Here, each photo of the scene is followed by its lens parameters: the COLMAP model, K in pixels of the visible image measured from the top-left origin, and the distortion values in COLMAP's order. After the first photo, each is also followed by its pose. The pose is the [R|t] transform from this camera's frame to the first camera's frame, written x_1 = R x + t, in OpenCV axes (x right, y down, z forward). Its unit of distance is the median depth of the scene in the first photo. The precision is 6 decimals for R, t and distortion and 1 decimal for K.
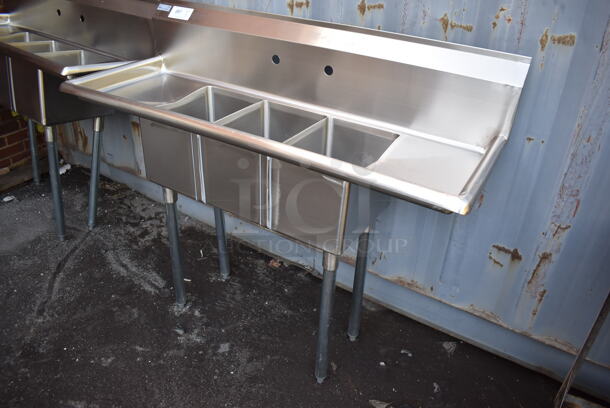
lens RADIAL K [[476.6, 0, 305.0], [0, 476.6, 204.0], [0, 0, 1]] dist [-0.077997, 0.007356]
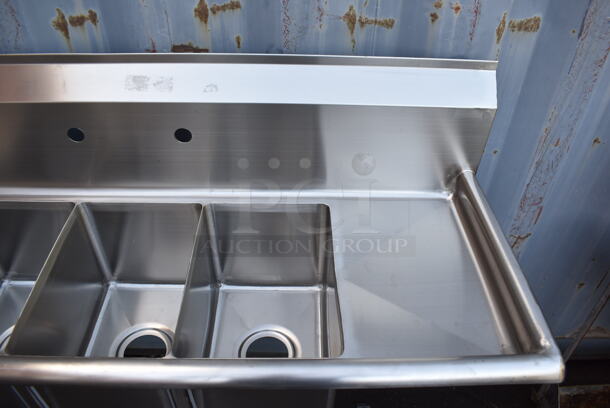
lens RADIAL K [[467.3, 0, 305.0], [0, 467.3, 204.0], [0, 0, 1]] dist [-0.086372, 0.006193]
pose [[0.843057, -0.363895, 0.396025, -0.088562], [0.286033, 0.926940, 0.242831, -0.328811], [-0.455457, -0.091444, 0.885549, 0.461951]]
